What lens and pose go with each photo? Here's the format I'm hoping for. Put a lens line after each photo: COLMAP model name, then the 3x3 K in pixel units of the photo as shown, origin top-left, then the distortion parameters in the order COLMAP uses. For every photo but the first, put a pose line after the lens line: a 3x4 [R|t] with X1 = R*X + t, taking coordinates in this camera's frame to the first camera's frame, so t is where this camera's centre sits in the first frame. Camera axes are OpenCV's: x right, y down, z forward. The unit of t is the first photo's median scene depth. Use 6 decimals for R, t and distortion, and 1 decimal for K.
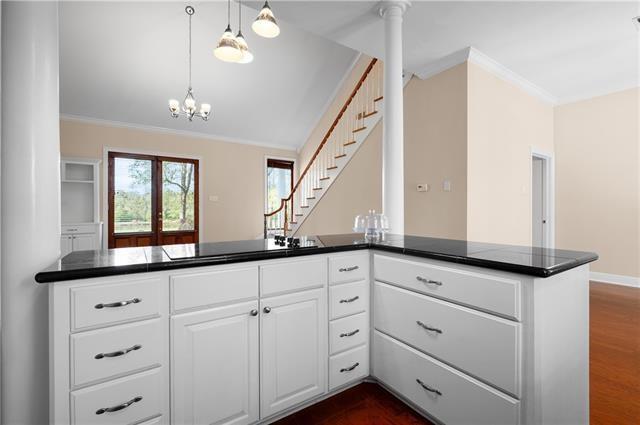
lens RADIAL K [[293.3, 0, 321.0], [0, 293.3, 210.7], [0, 0, 1]] dist [0.004953, 0.000501]
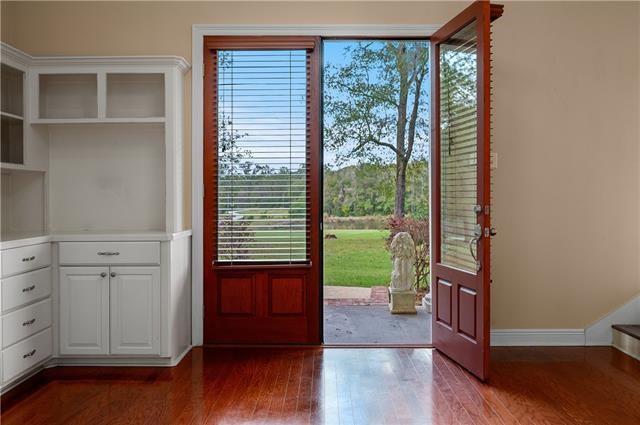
lens RADIAL K [[548.4, 0, 333.2], [0, 548.4, 198.0], [0, 0, 1]] dist [-0.008866, 0.006368]
pose [[0.845115, 0.001191, -0.534583, -0.202990], [-0.000641, 0.999999, 0.001214, -0.002642], [0.534584, -0.000684, 0.845115, 0.459012]]
